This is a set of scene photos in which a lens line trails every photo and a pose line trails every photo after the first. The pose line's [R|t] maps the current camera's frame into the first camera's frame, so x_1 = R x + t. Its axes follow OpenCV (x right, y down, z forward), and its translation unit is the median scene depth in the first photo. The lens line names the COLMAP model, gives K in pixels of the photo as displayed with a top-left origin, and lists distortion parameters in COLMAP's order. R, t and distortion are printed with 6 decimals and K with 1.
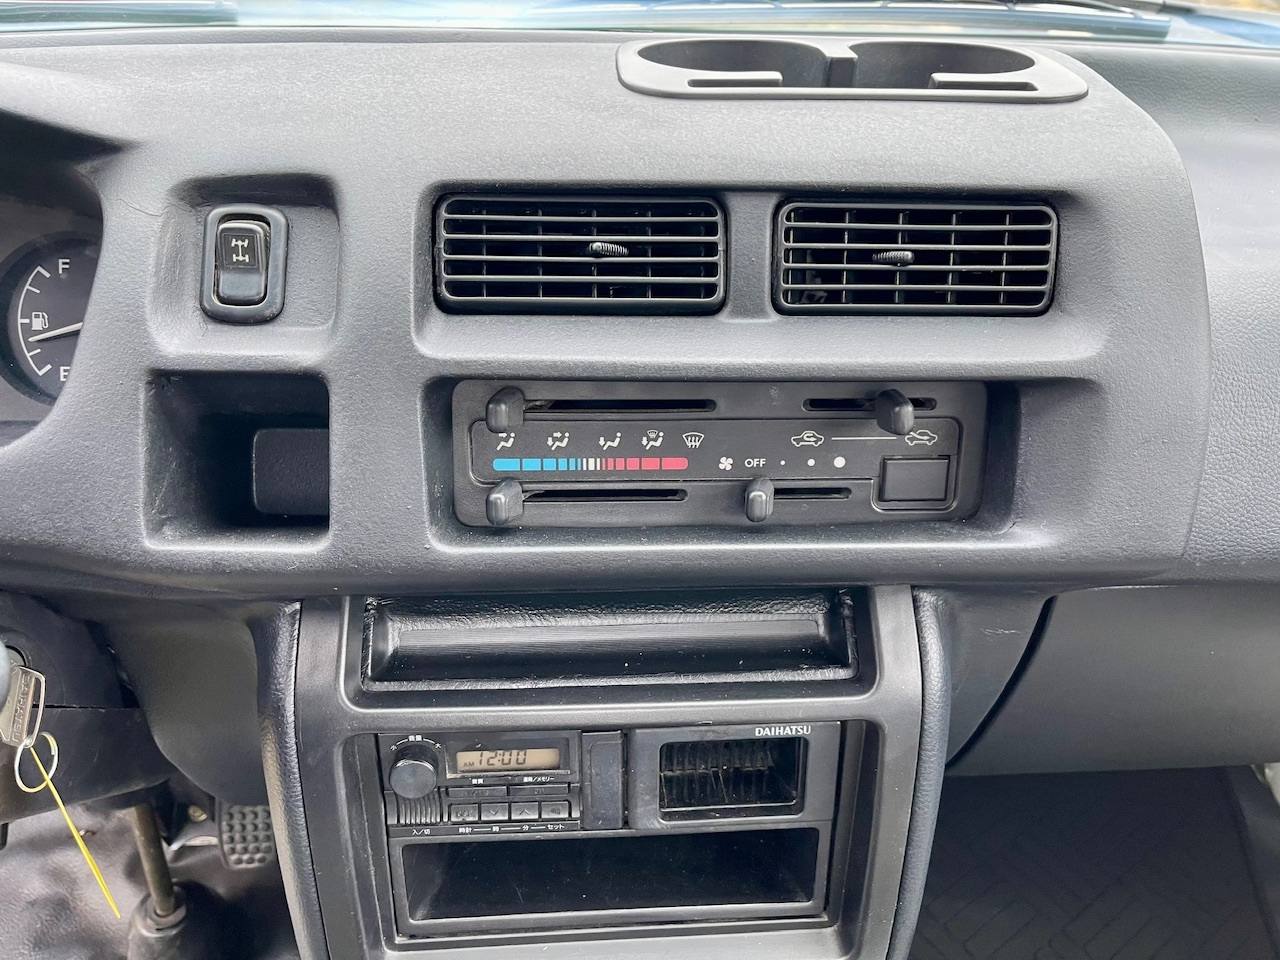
lens RADIAL K [[971.5, 0, 648.9], [0, 971.5, 487.6], [0, 0, 1]] dist [0.062392, -0.083985]
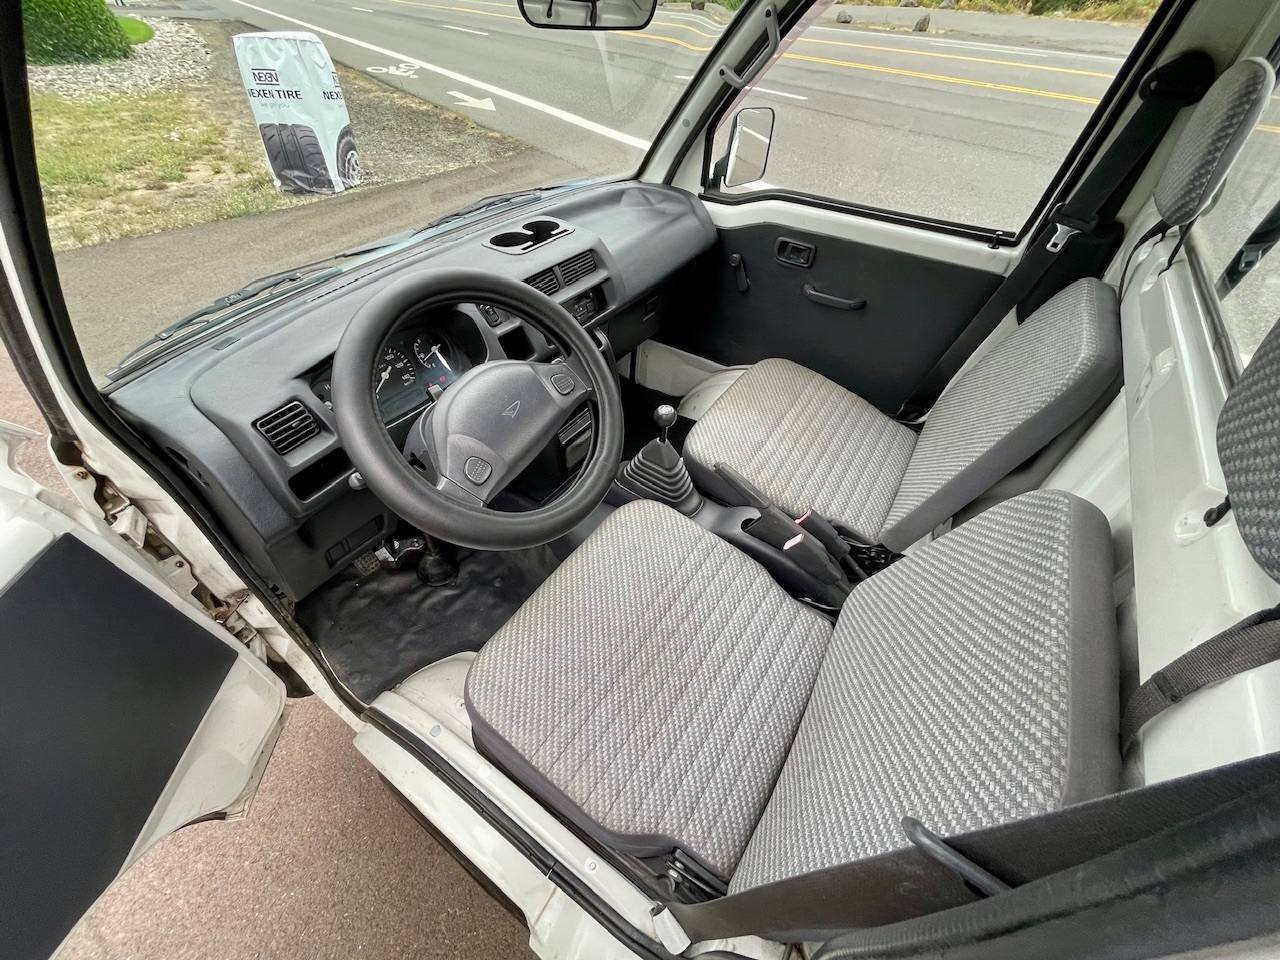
lens RADIAL K [[511.2, 0, 642.4], [0, 511.2, 484.0], [0, 0, 1]] dist [-0.000973, 0.000200]
pose [[0.609525, -0.573487, 0.547350, -1.814472], [0.455183, 0.818449, 0.350642, -0.073483], [-0.649067, 0.035419, 0.759906, -1.432544]]
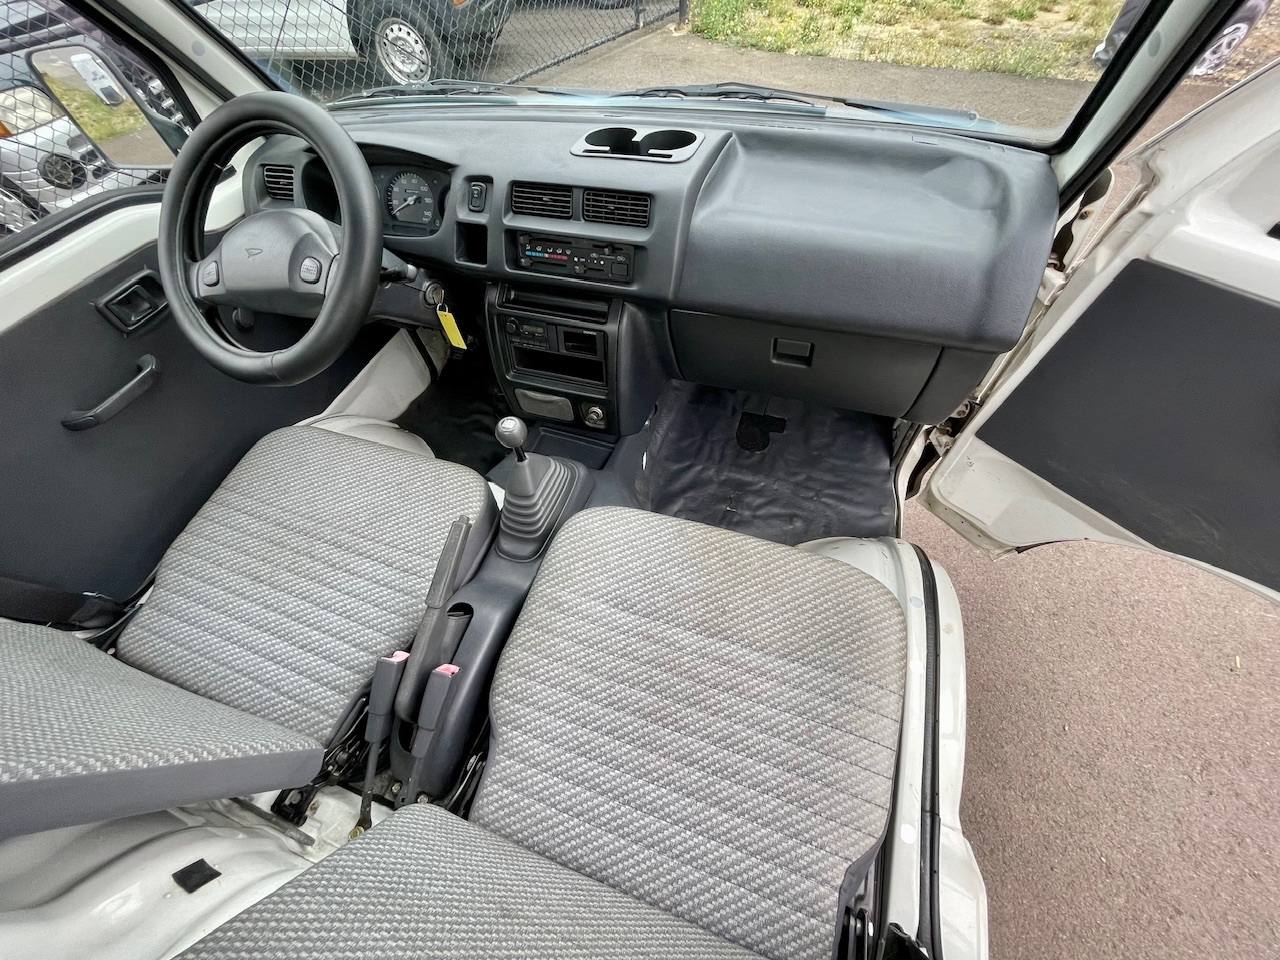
lens RADIAL K [[505.1, 0, 640.0], [0, 505.1, 480.0], [0, 0, 1]] dist [-0.000192, 0.000061]
pose [[0.921470, 0.248547, -0.298526, 1.225701], [-0.136567, 0.926730, 0.350030, 0.056791], [0.363651, -0.281774, 0.887897, -1.088209]]
